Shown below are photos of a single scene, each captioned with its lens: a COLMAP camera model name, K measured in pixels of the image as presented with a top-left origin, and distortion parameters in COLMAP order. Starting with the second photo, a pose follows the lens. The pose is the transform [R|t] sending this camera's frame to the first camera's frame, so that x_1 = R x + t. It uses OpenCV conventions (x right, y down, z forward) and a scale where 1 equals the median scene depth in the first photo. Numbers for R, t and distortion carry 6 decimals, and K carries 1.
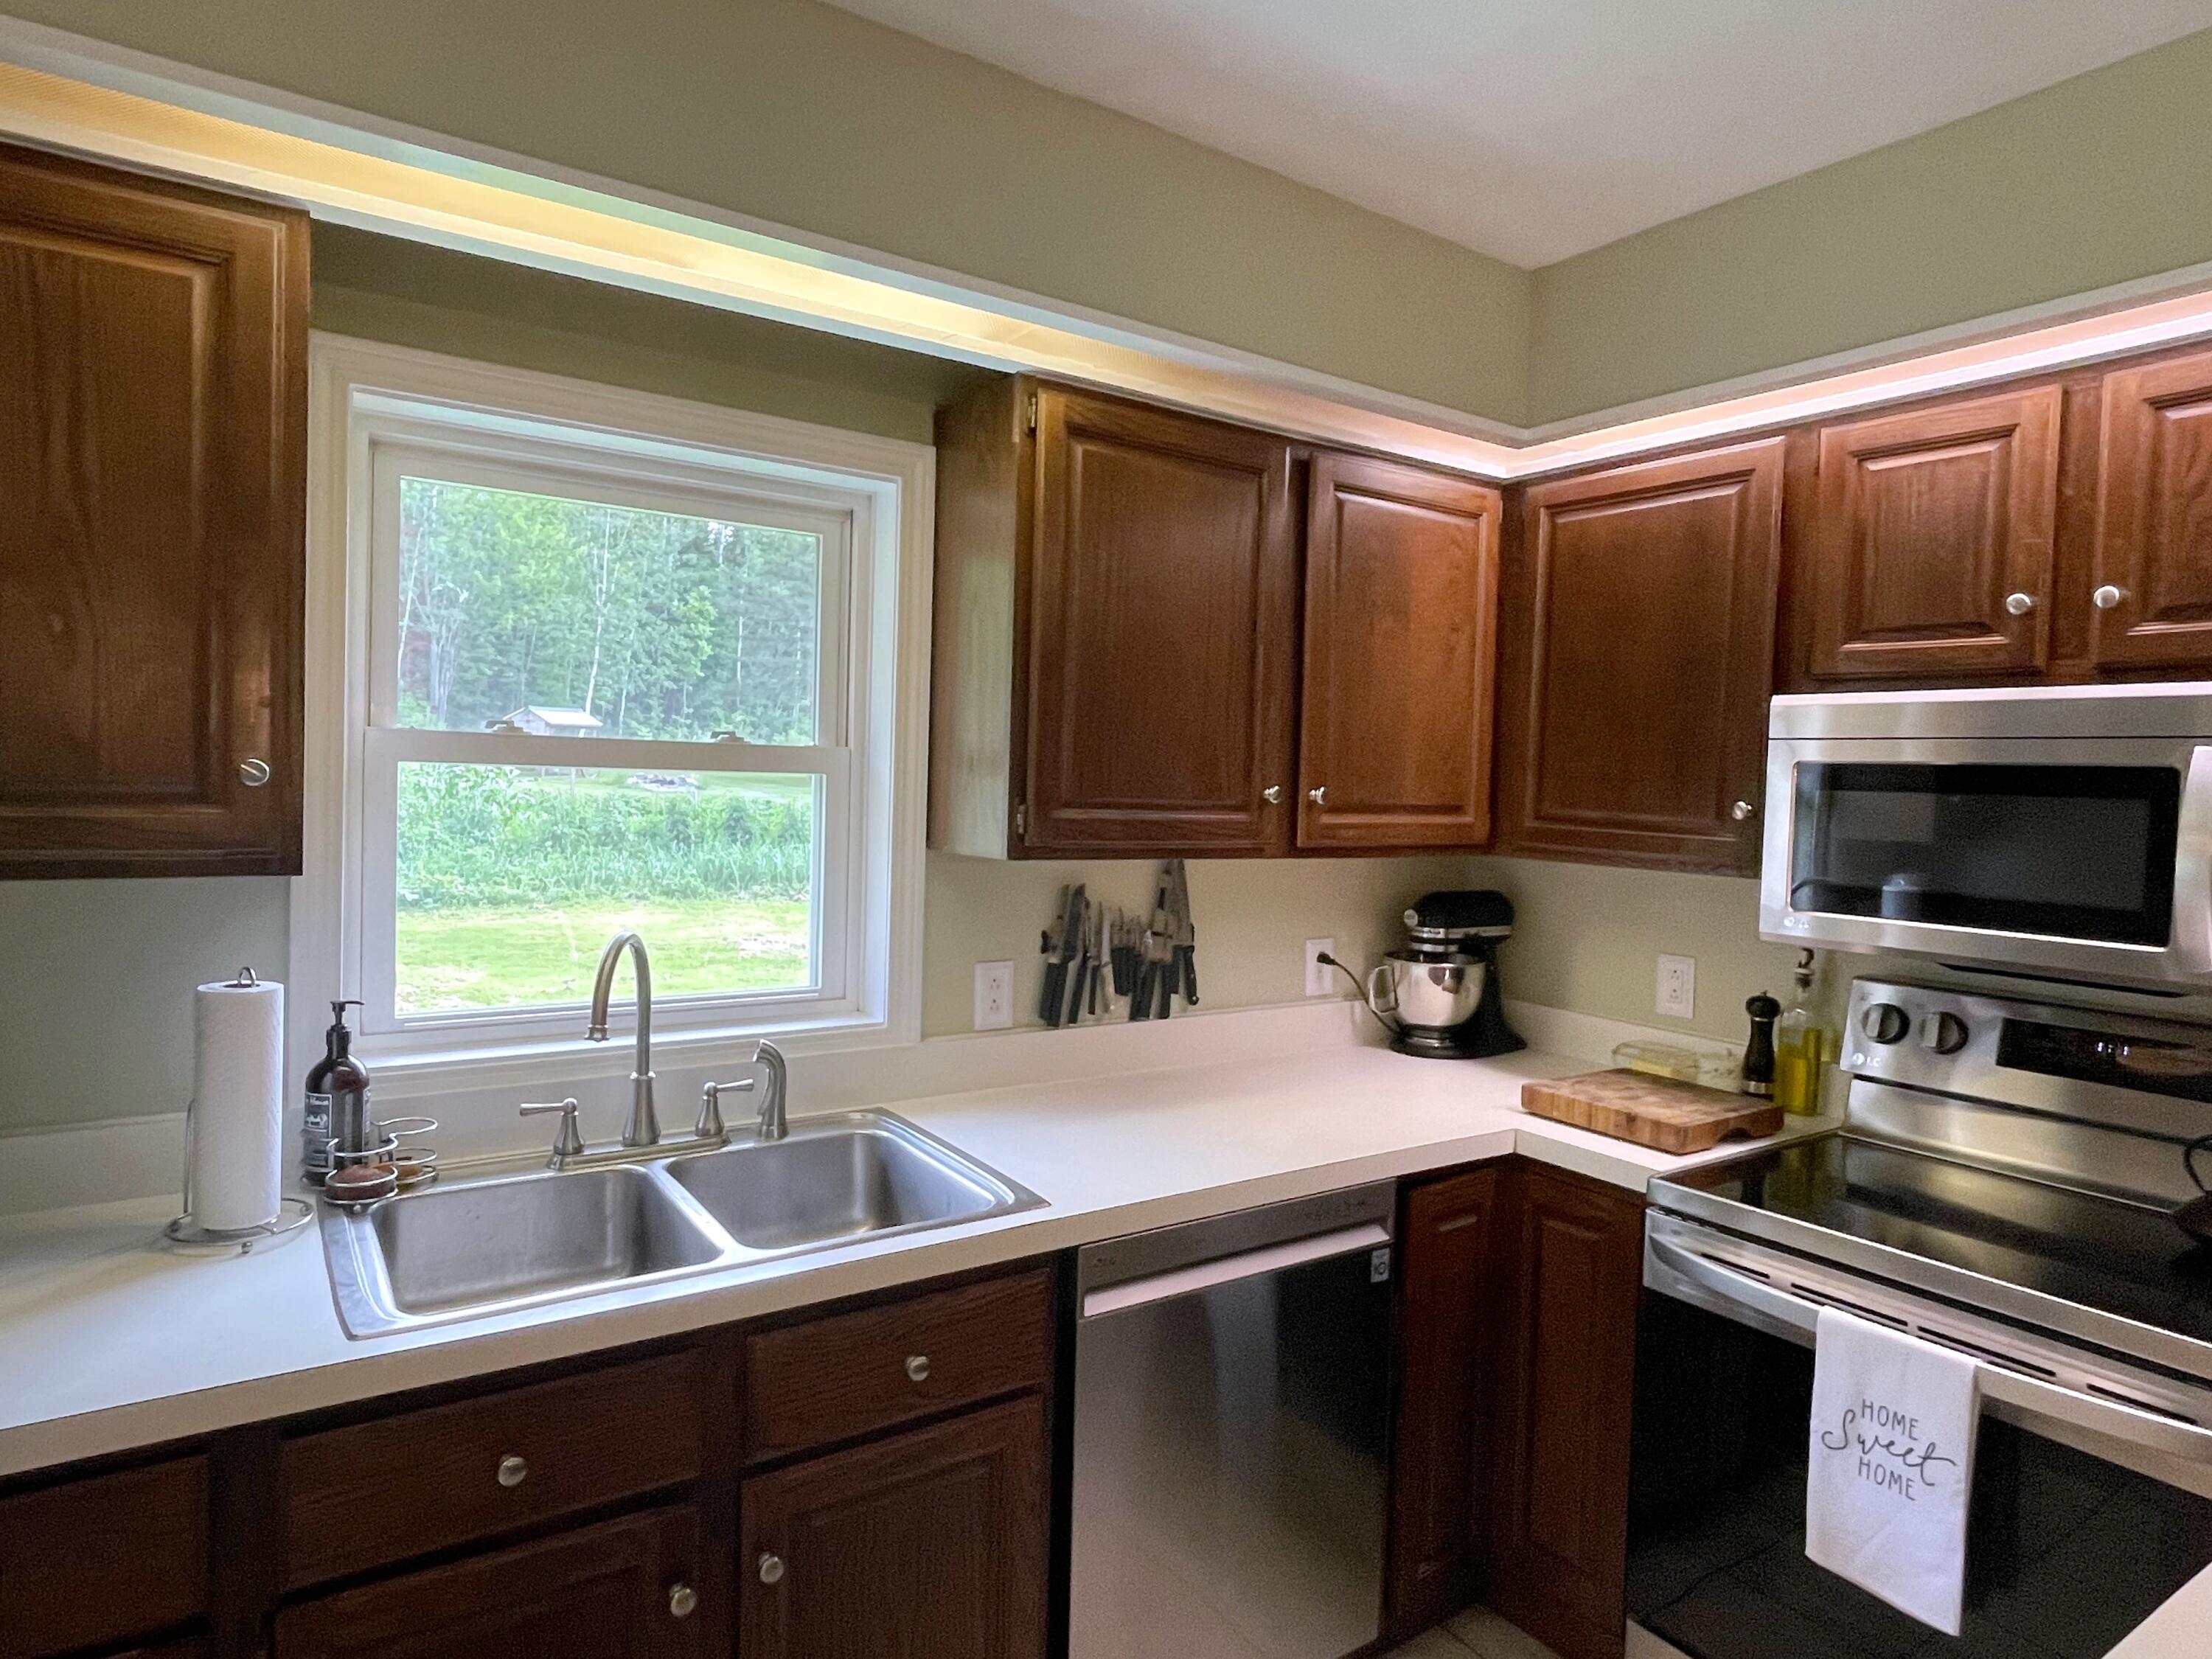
lens RADIAL K [[1298.0, 0, 1106.0], [0, 1298.0, 829.5], [0, 0, 1]] dist [-0.000029, -0.000302]
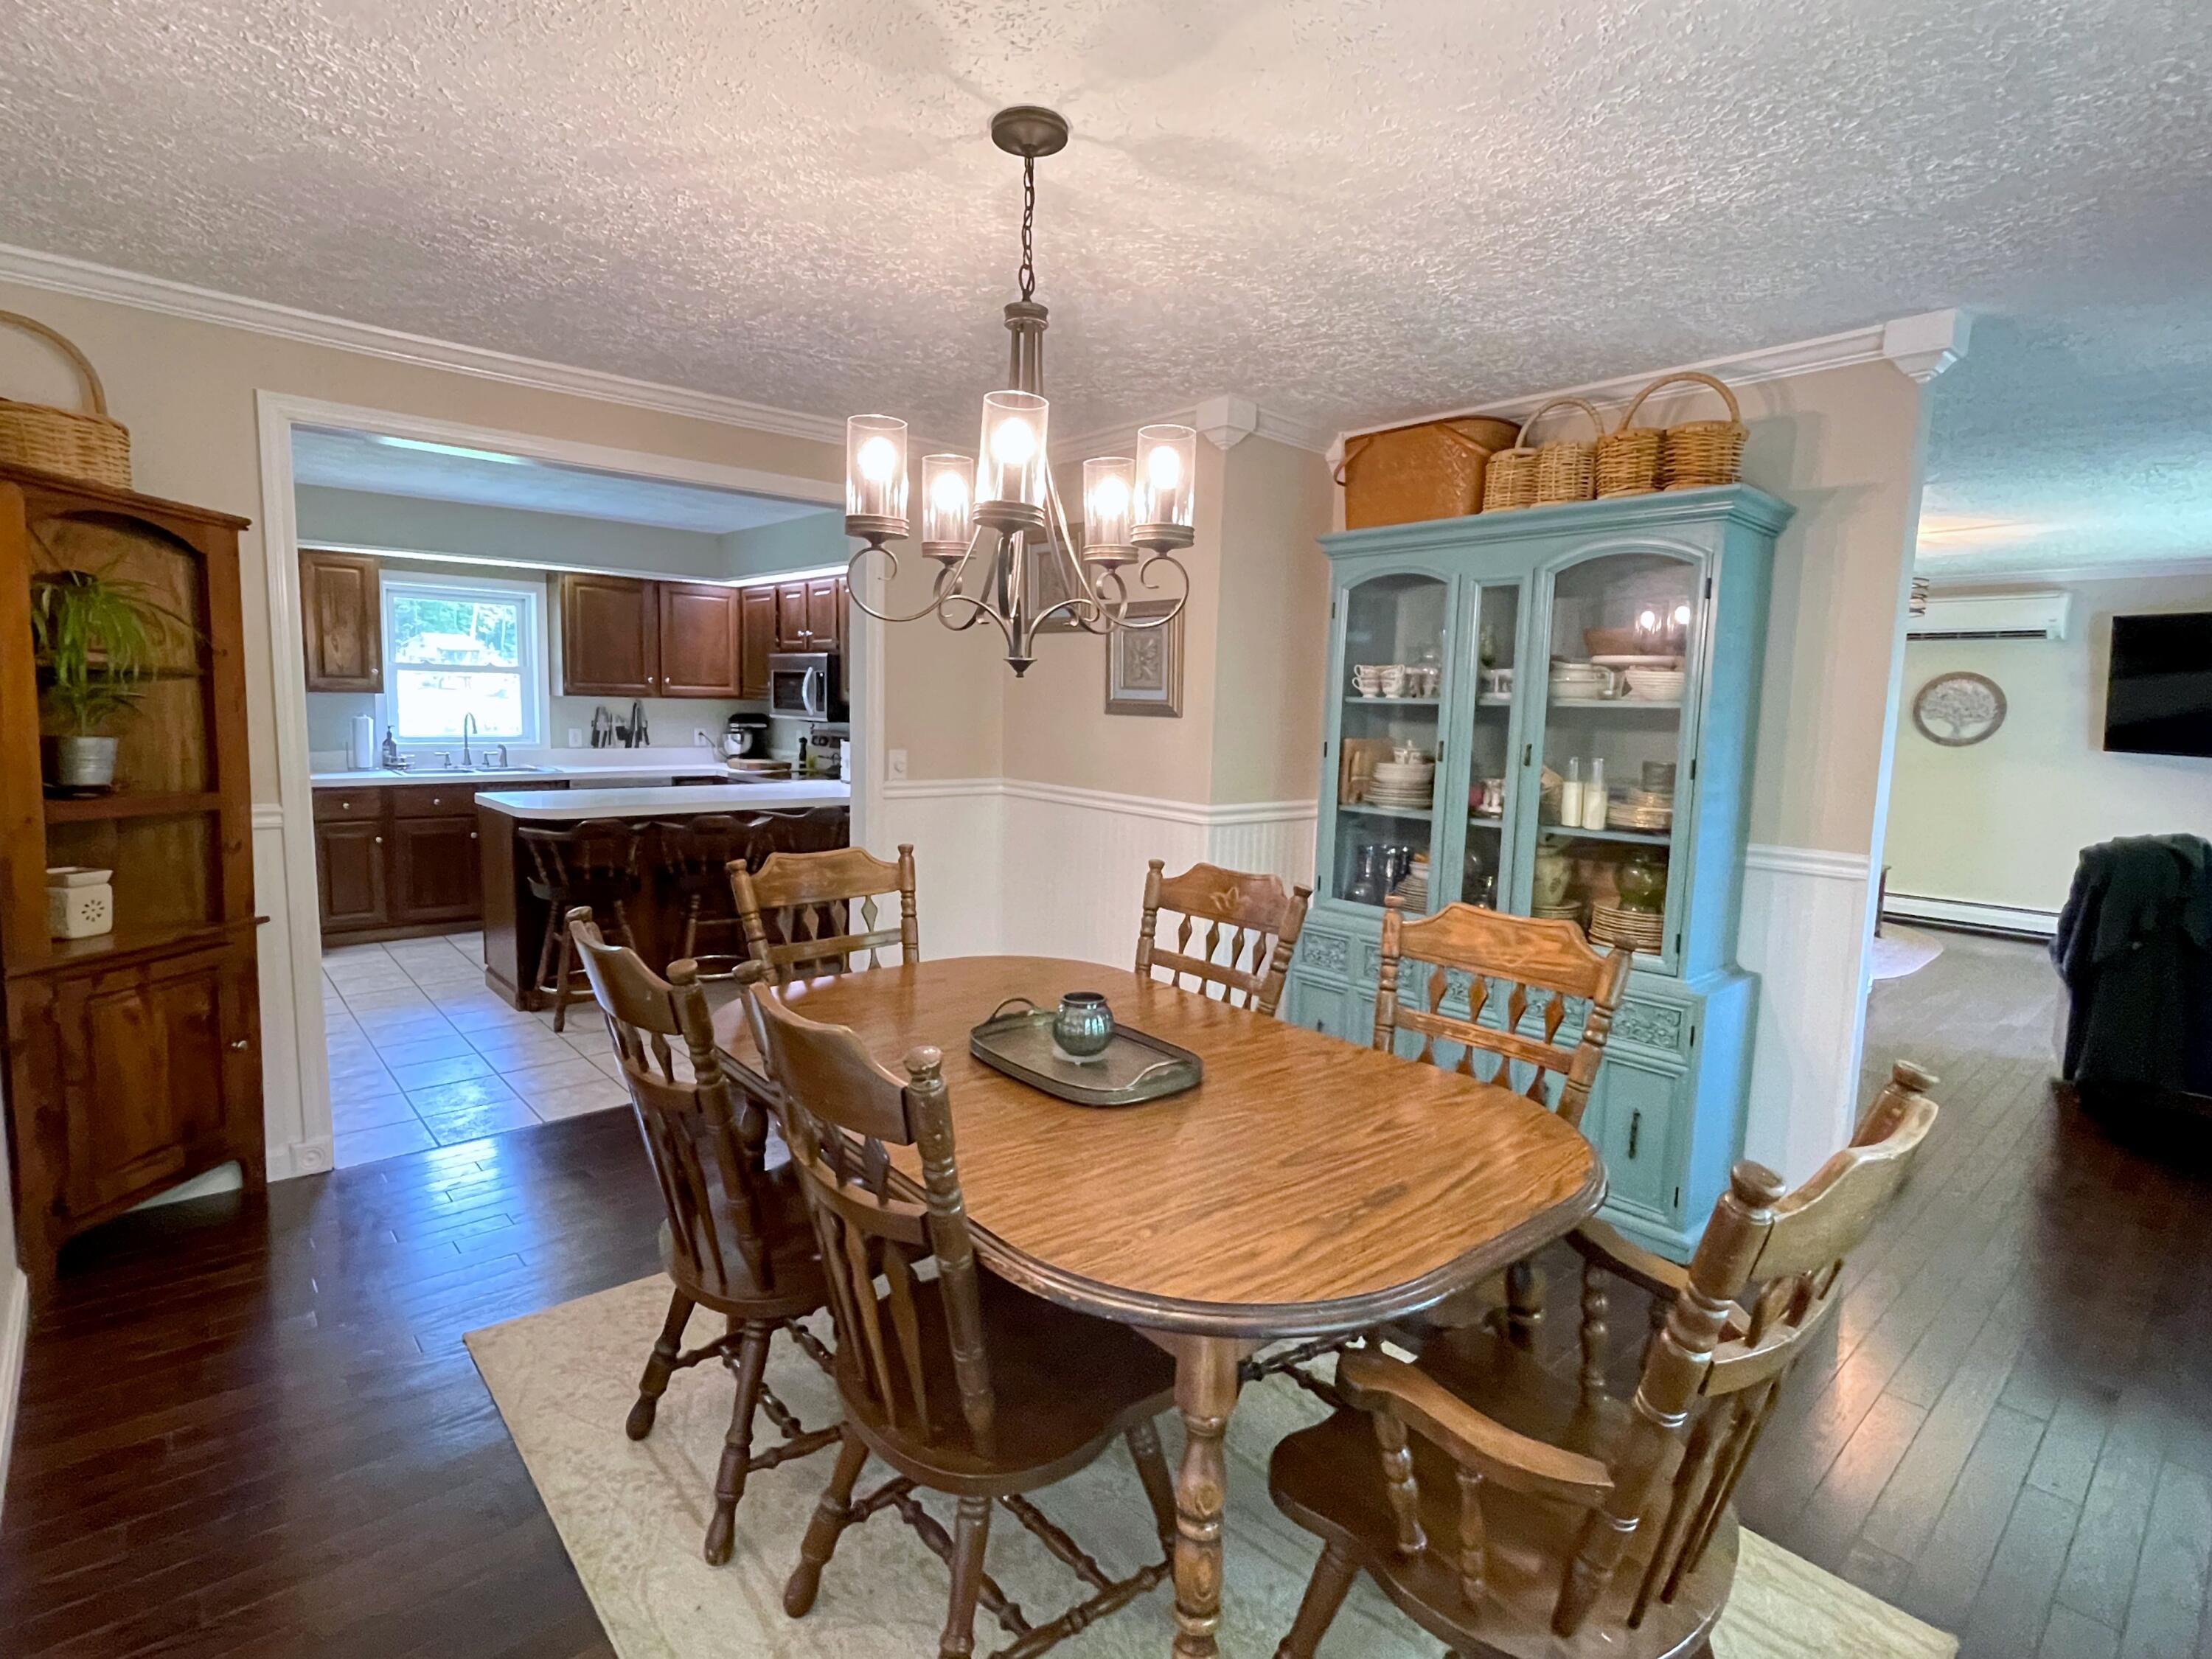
lens RADIAL K [[1097.6, 0, 1106.0], [0, 1097.6, 829.5], [0, 0, 1]] dist [-0.000830, -0.000153]
pose [[0.990981, -0.019478, 0.132582, 0.942661], [0.008156, 0.996312, 0.085413, 0.133430], [-0.133757, -0.083561, 0.987485, -2.166603]]
